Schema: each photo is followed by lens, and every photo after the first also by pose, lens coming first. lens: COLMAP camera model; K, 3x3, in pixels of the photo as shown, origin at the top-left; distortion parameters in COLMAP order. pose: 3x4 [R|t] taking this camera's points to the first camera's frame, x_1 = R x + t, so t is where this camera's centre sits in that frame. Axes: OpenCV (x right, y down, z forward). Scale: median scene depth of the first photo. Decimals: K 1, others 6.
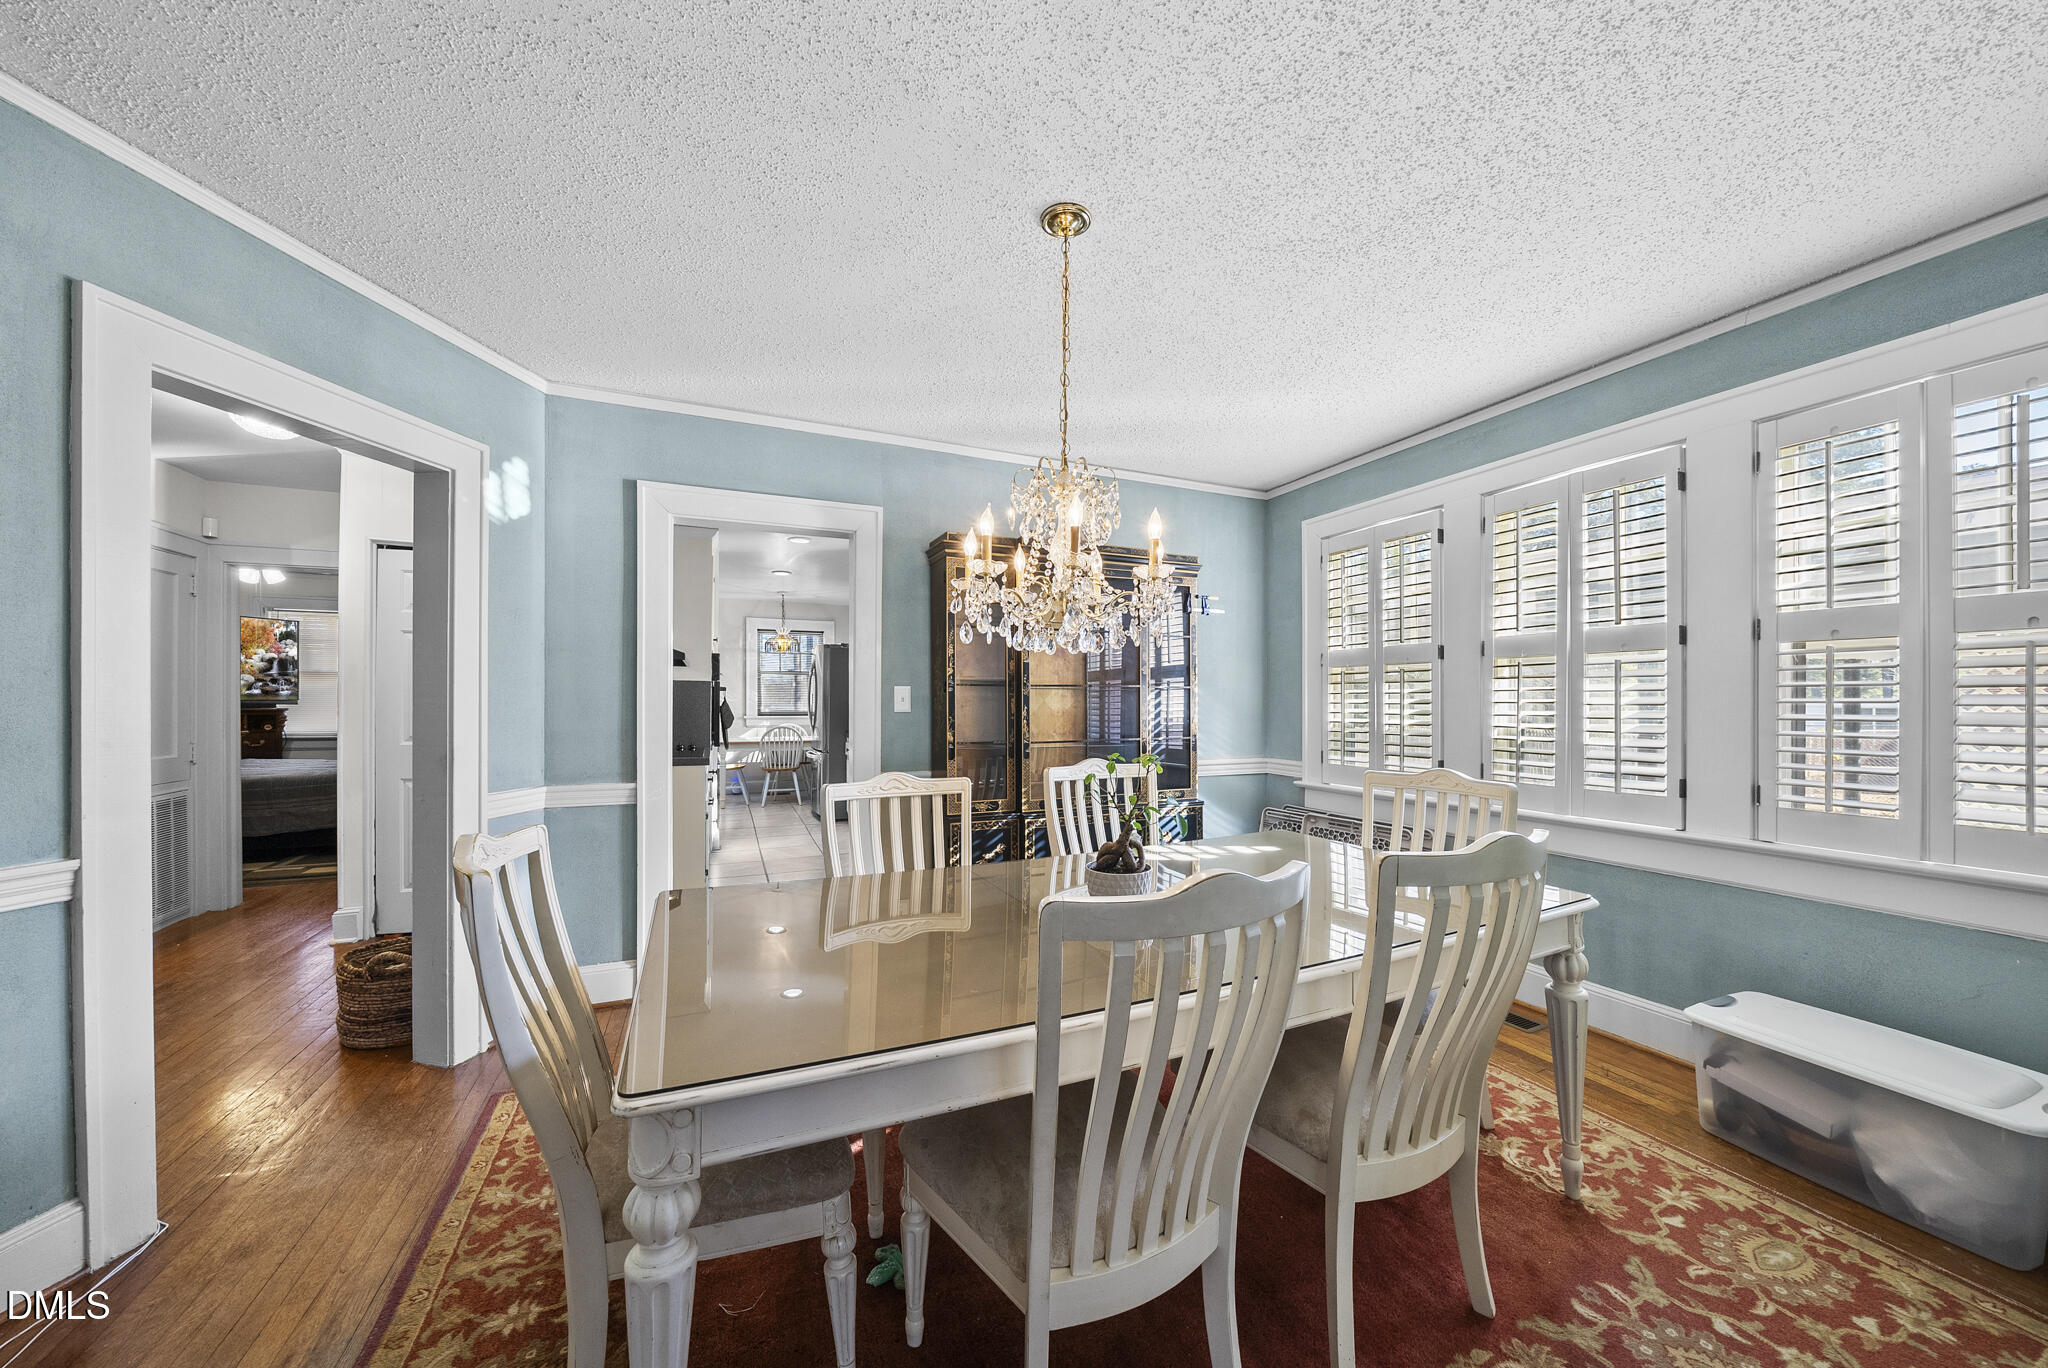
lens RADIAL K [[708.9, 0, 1018.1], [0, 708.9, 703.3], [0, 0, 1]] dist [-0.002557, 0.000045]
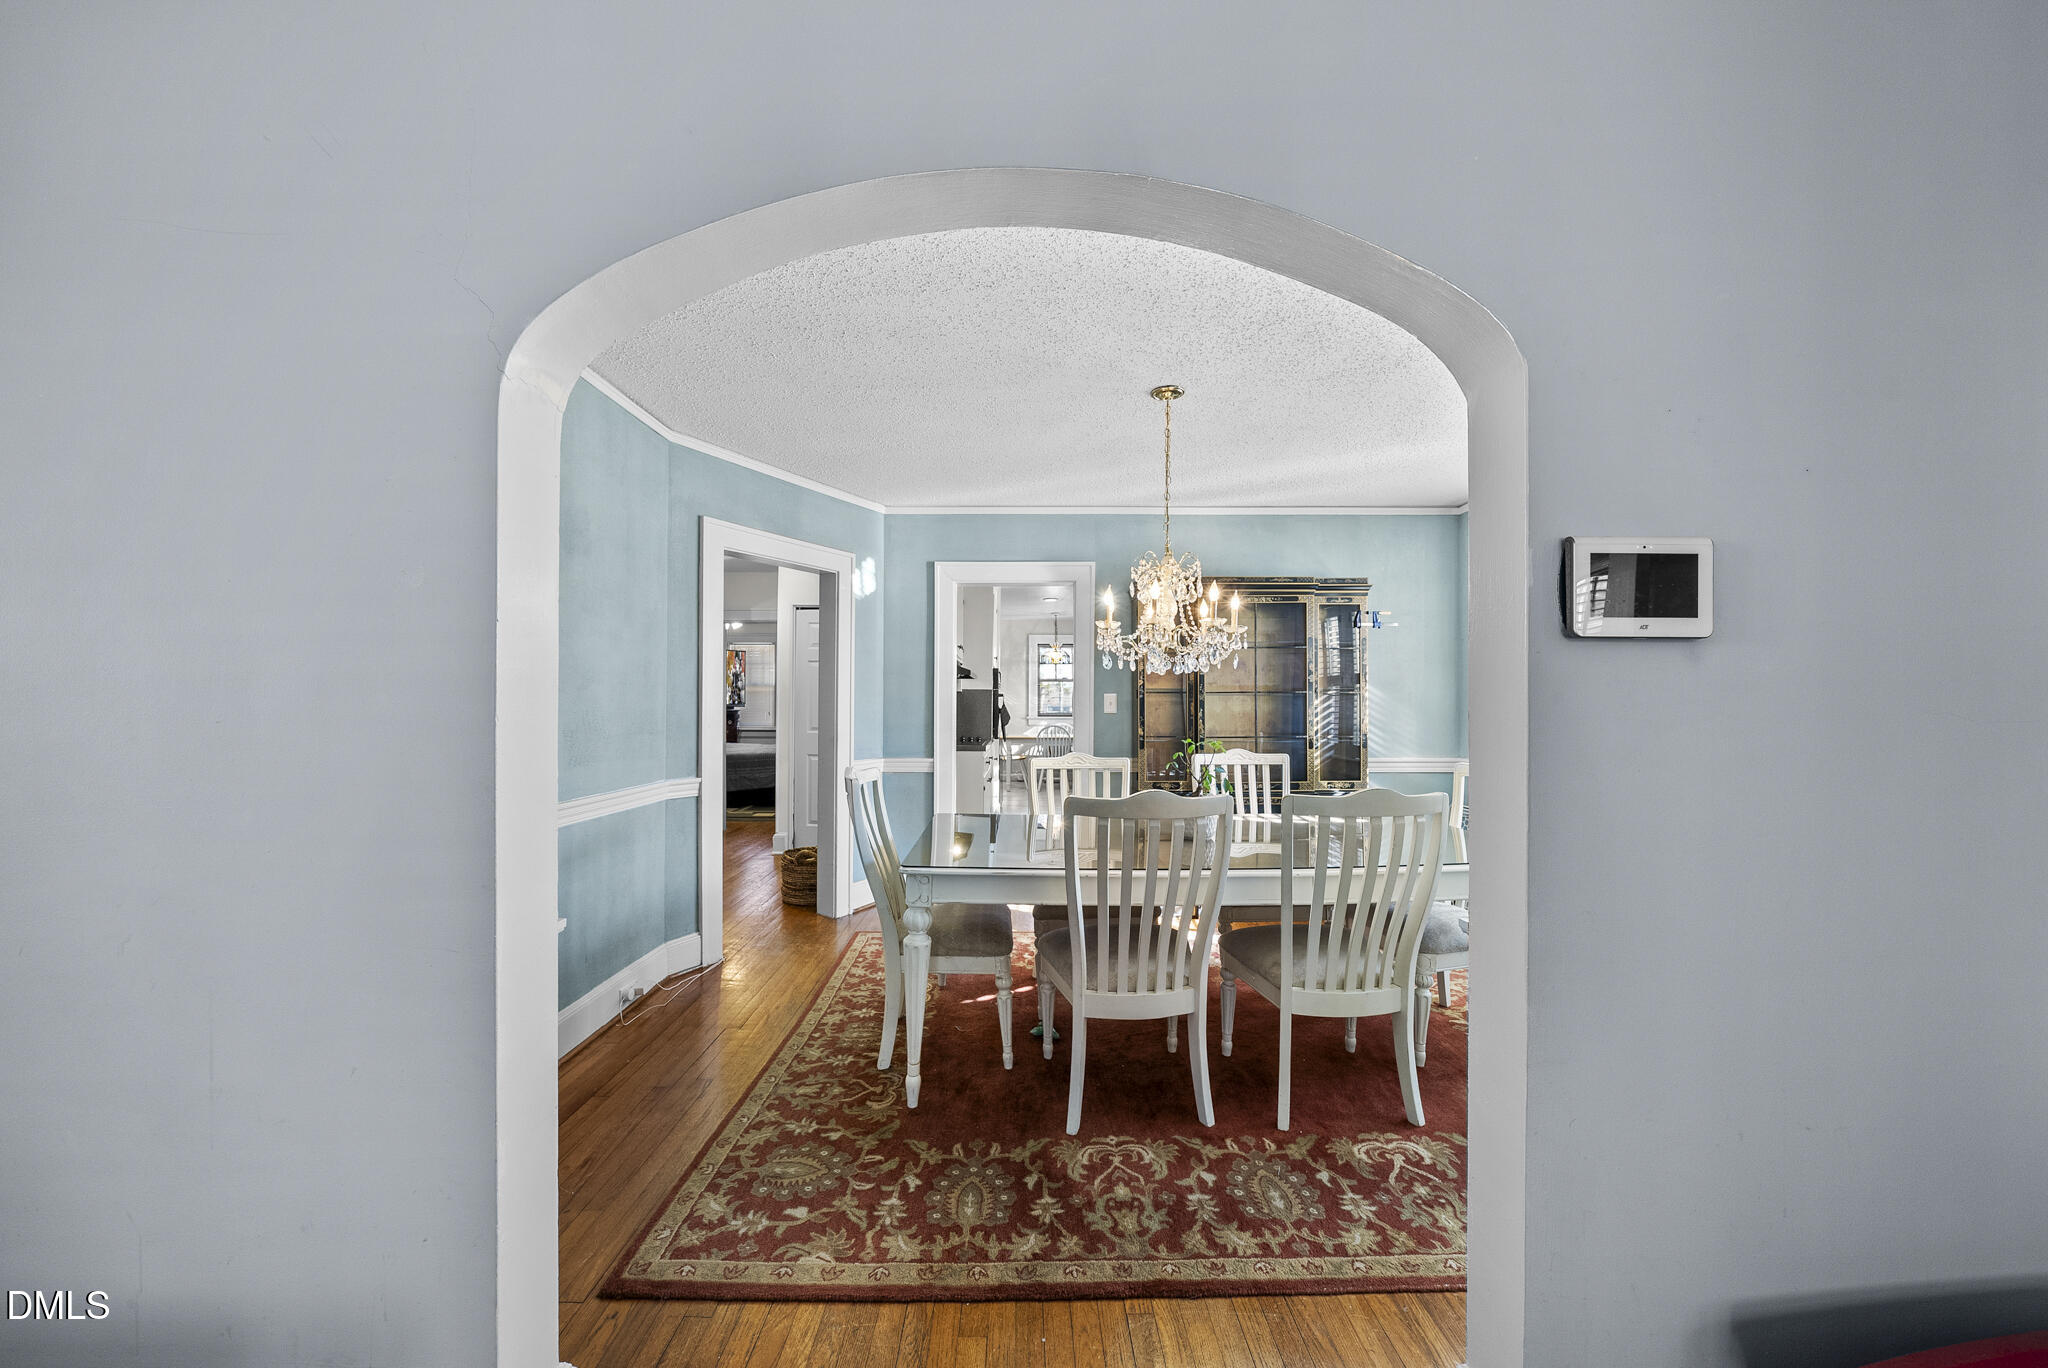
lens RADIAL K [[708.8, 0, 1021.5], [0, 708.8, 690.6], [0, 0, 1]] dist [-0.007754, -0.000238]
pose [[0.918569, -0.008503, -0.395170, 0.244882], [-0.000040, 0.999767, -0.021606, -0.001076], [0.395261, 0.019862, 0.918354, -0.338156]]
